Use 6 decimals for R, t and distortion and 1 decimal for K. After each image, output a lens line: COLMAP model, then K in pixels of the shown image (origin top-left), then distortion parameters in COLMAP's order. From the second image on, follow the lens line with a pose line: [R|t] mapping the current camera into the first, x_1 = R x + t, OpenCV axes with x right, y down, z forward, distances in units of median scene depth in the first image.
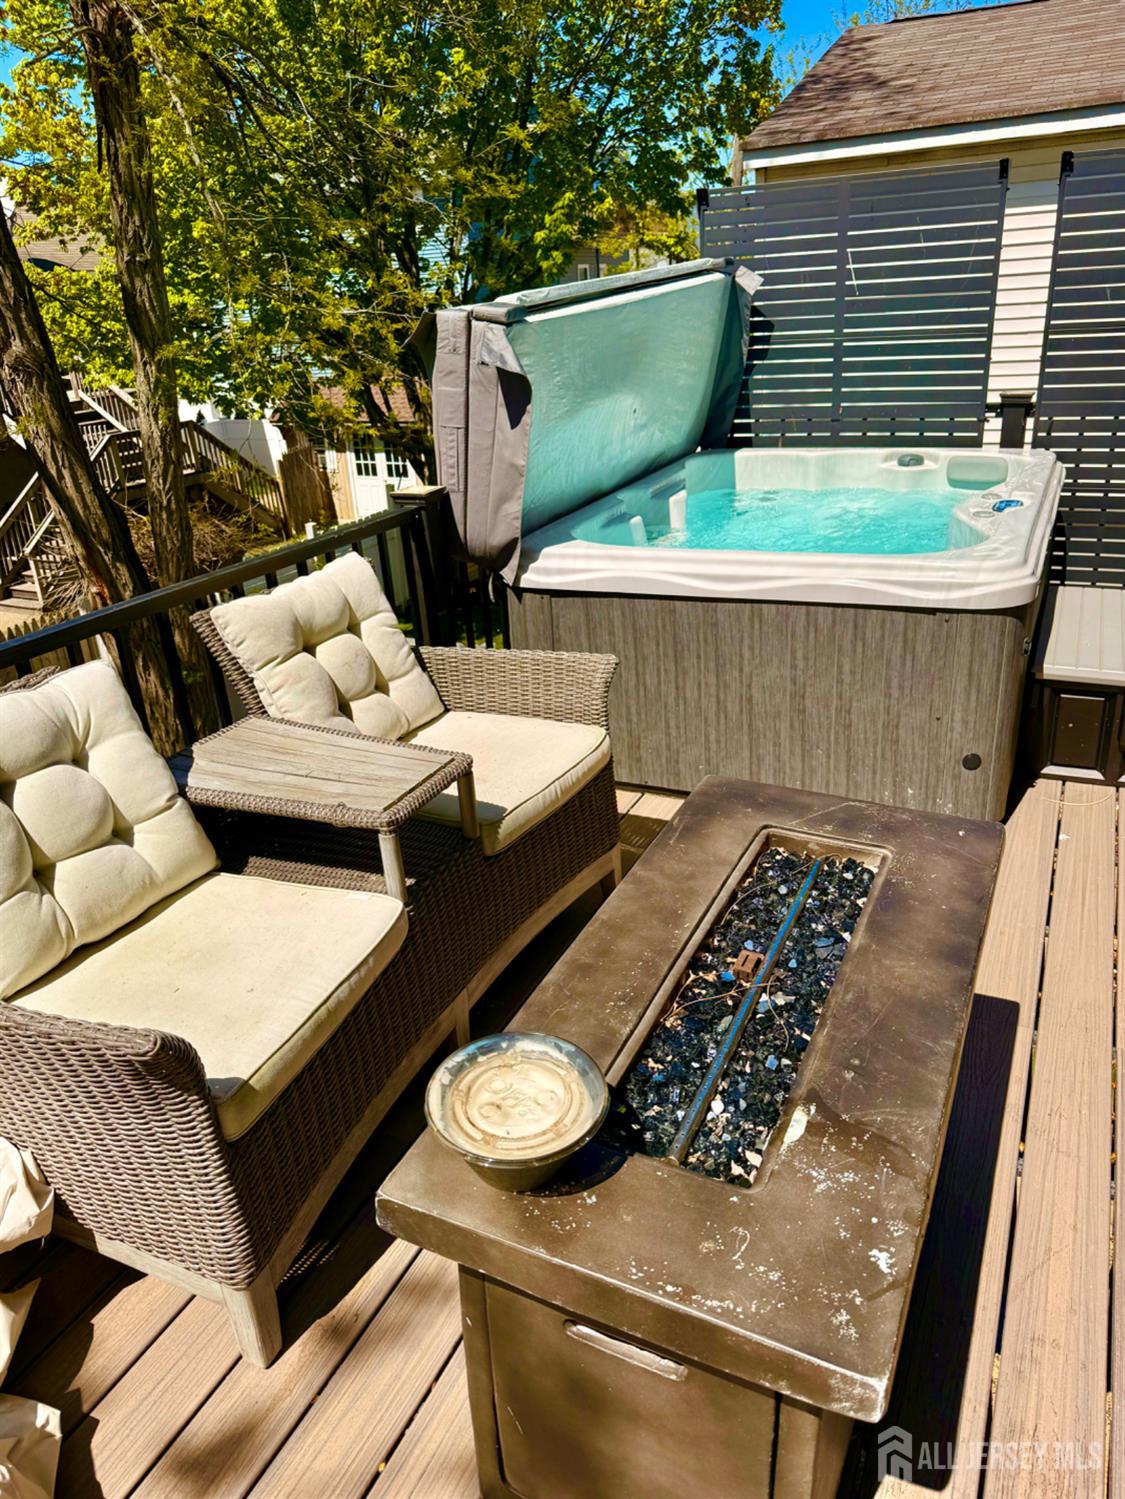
lens RADIAL K [[1061.0, 0, 559.9], [0, 1061.0, 750.7], [0, 0, 1]] dist [-0.000854, -0.005730]
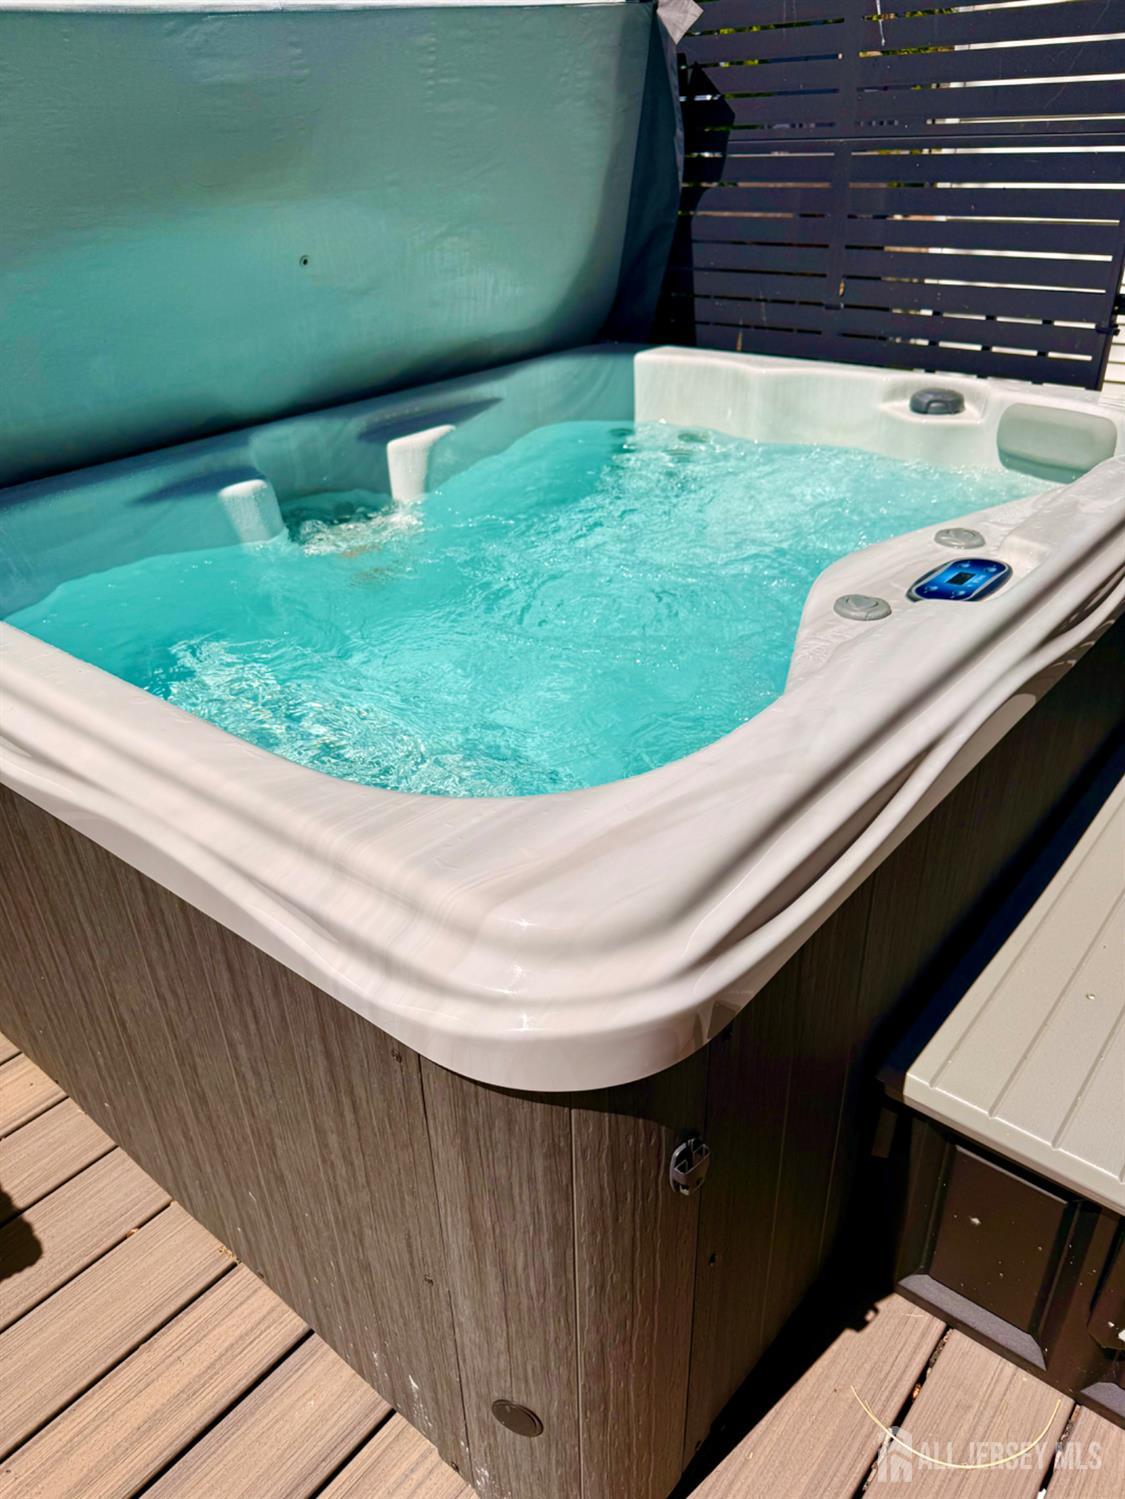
lens RADIAL K [[1061.0, 0, 569.4], [0, 1061.0, 749.9], [0, 0, 1]] dist [-0.000854, -0.005730]
pose [[0.969960, 0.152474, -0.189548, 0.282683], [-0.127624, 0.982302, 0.137092, -0.158343], [0.207096, -0.108783, 0.972254, 0.456682]]
